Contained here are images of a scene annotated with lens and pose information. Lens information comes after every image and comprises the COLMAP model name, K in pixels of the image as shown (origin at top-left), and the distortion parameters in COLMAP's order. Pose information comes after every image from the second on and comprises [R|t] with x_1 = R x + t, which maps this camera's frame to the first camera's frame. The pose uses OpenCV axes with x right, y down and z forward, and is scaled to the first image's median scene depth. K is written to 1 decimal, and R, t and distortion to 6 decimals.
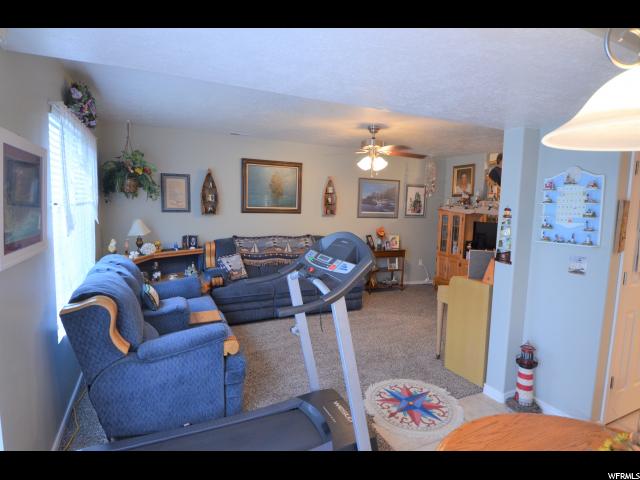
lens RADIAL K [[358.6, 0, 322.7], [0, 358.6, 235.7], [0, 0, 1]] dist [-0.000861, -0.016407]
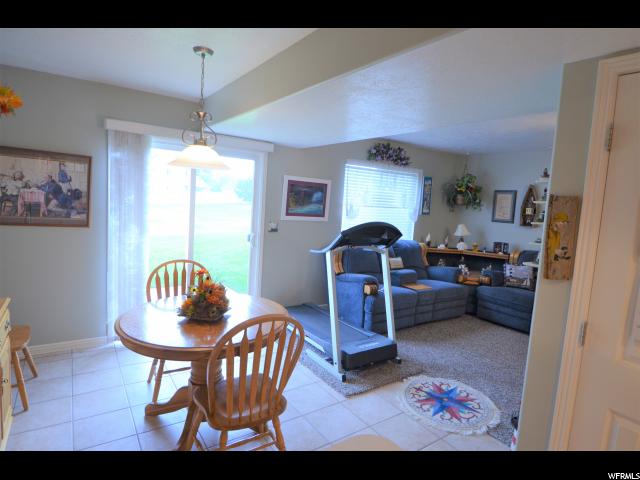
lens RADIAL K [[358.6, 0, 324.7], [0, 358.6, 233.8], [0, 0, 1]] dist [-0.000861, -0.016407]
pose [[0.163492, 0.077984, -0.983458, 0.668284], [-0.155890, 0.986389, 0.052301, -0.000073], [0.974150, 0.144761, 0.173423, 0.240408]]
